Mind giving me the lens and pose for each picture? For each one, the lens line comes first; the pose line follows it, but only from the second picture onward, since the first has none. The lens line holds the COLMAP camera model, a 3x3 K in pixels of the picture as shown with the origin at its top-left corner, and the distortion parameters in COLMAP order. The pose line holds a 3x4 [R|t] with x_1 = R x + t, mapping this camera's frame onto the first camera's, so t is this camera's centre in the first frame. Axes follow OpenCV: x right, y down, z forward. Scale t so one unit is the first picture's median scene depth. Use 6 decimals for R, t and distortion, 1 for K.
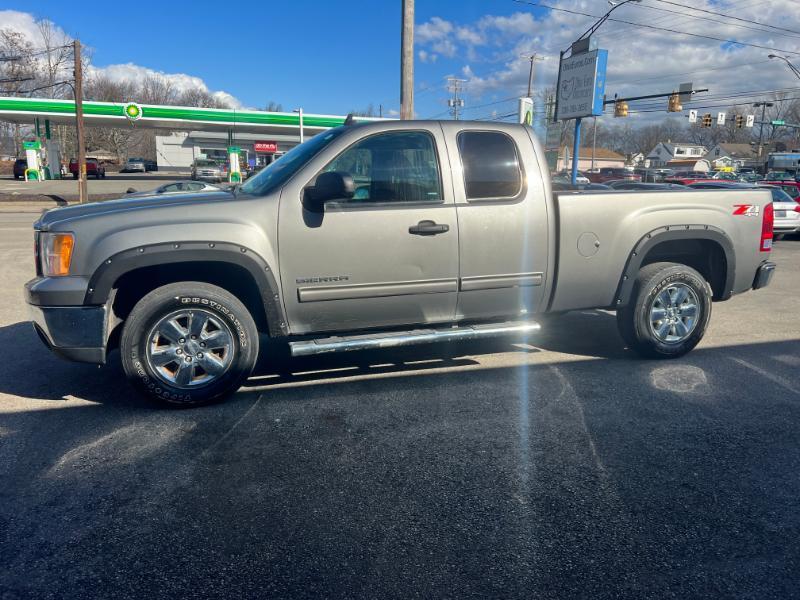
lens RADIAL K [[609.2, 0, 403.1], [0, 609.2, 293.2], [0, 0, 1]] dist [0.058773, -0.062331]
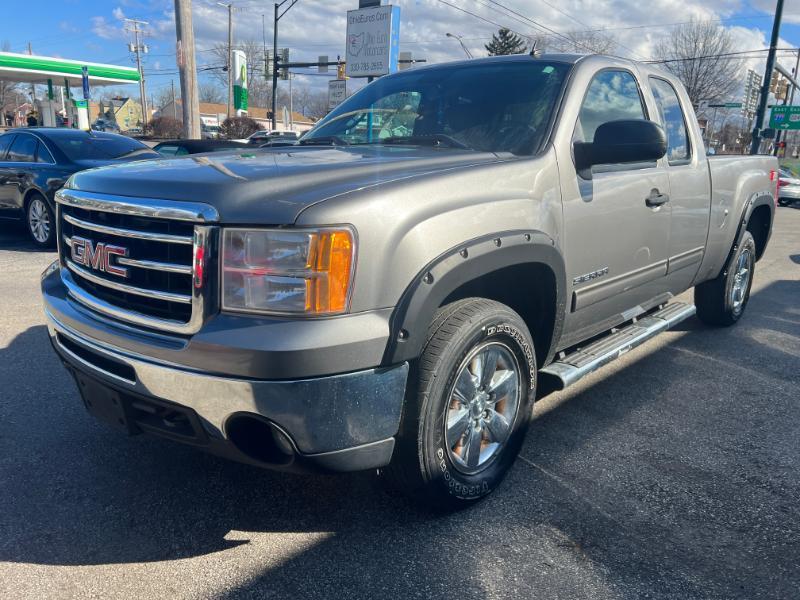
lens RADIAL K [[610.3, 0, 400.0], [0, 610.3, 300.0], [0, 0, 1]] dist [0.047627, -0.067457]
pose [[0.870246, -0.097503, 0.482872, -0.527111], [0.063893, 0.994277, 0.085618, -0.054792], [-0.488457, -0.043656, 0.871495, 0.387914]]
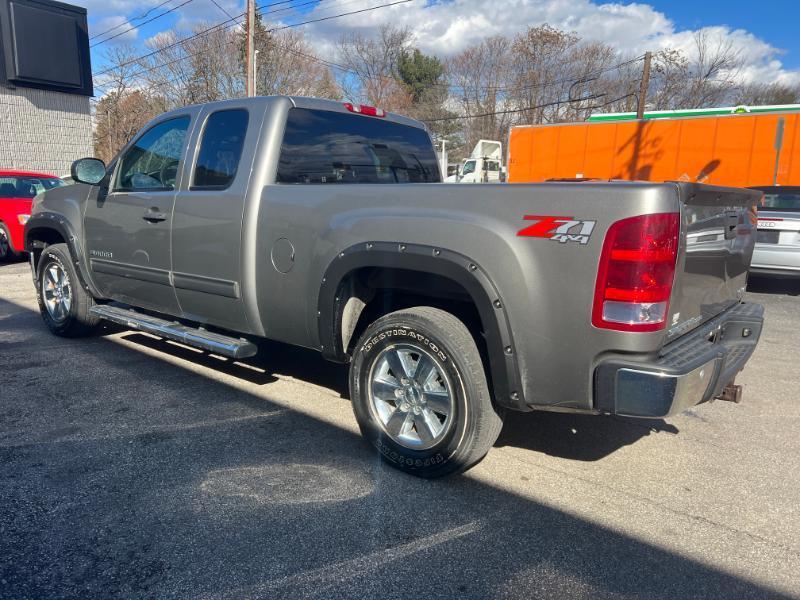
lens RADIAL K [[607.1, 0, 393.5], [0, 607.1, 296.5], [0, 0, 1]] dist [0.058405, -0.067422]
pose [[0.523876, 0.159753, -0.836680, 0.887786], [-0.168042, 0.982334, 0.082346, -0.102874], [0.835054, 0.097458, 0.541466, 0.664473]]
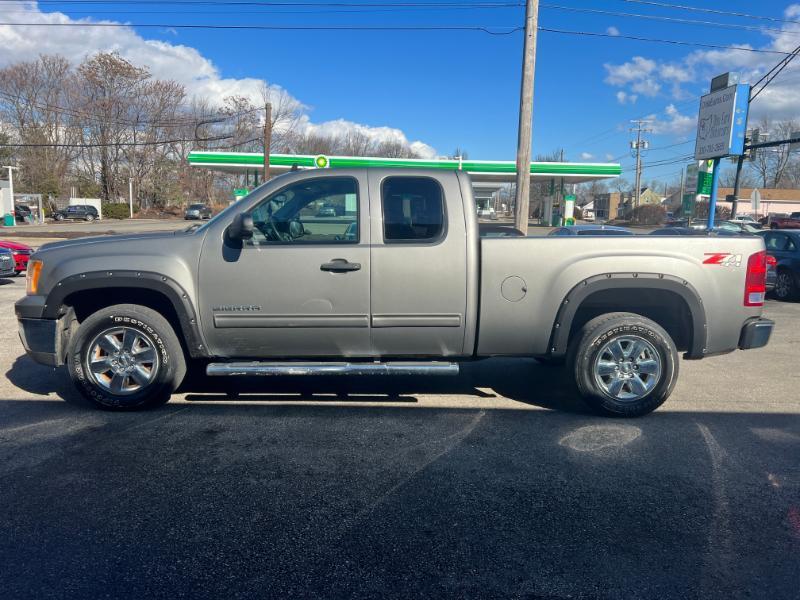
lens RADIAL K [[609.2, 0, 403.1], [0, 609.2, 293.2], [0, 0, 1]] dist [0.058773, -0.062331]
pose [[0.952450, 0.043943, -0.301510, 0.390381], [-0.064943, 0.996085, -0.059981, -0.002092], [0.297693, 0.076710, 0.951575, 0.015802]]
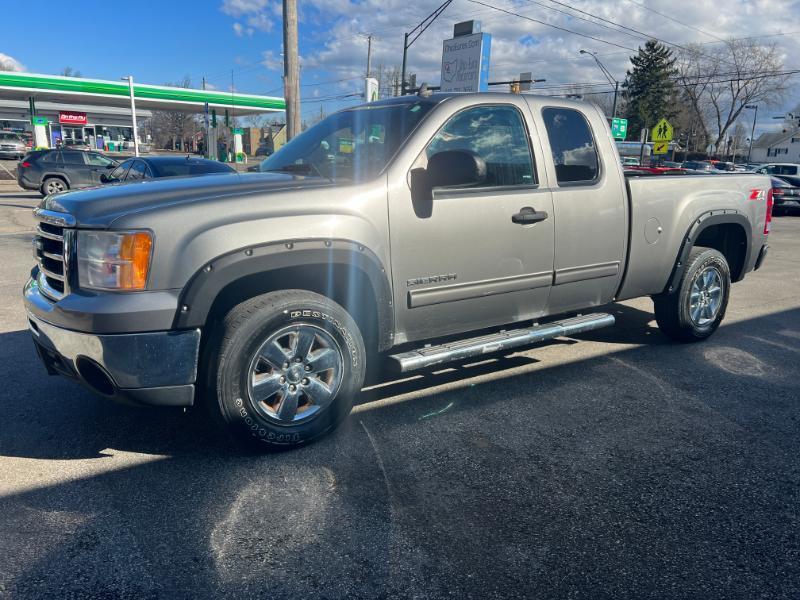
lens RADIAL K [[608.2, 0, 399.6], [0, 608.2, 298.3], [0, 0, 1]] dist [0.053783, -0.060415]
pose [[0.960513, -0.047720, 0.274114, -0.321595], [0.037257, 0.998369, 0.043253, -0.027115], [-0.275731, -0.031333, 0.960724, 0.162142]]
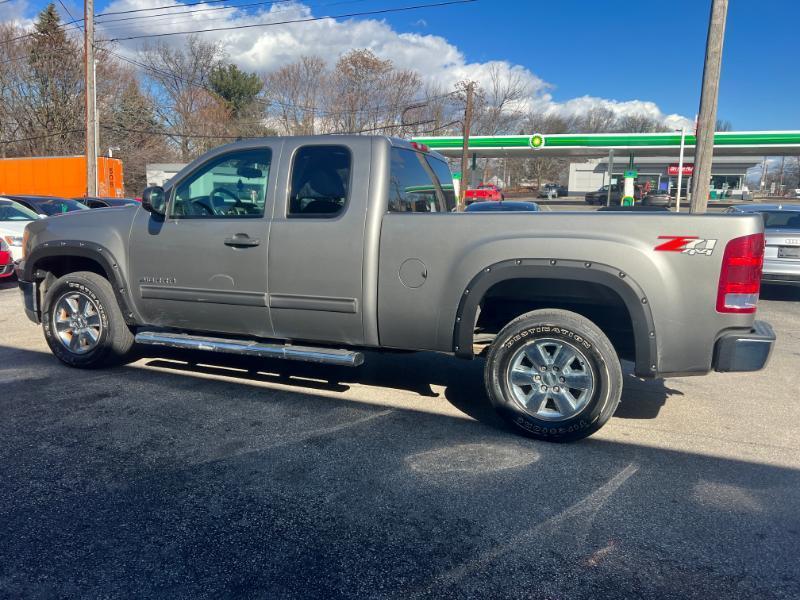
lens RADIAL K [[608.2, 0, 399.6], [0, 608.2, 298.3], [0, 0, 1]] dist [0.053783, -0.060415]
pose [[0.761164, 0.107494, -0.639589, 0.752910], [-0.128237, 0.991644, 0.014051, -0.050034], [0.635755, 0.071323, 0.768589, 0.319961]]
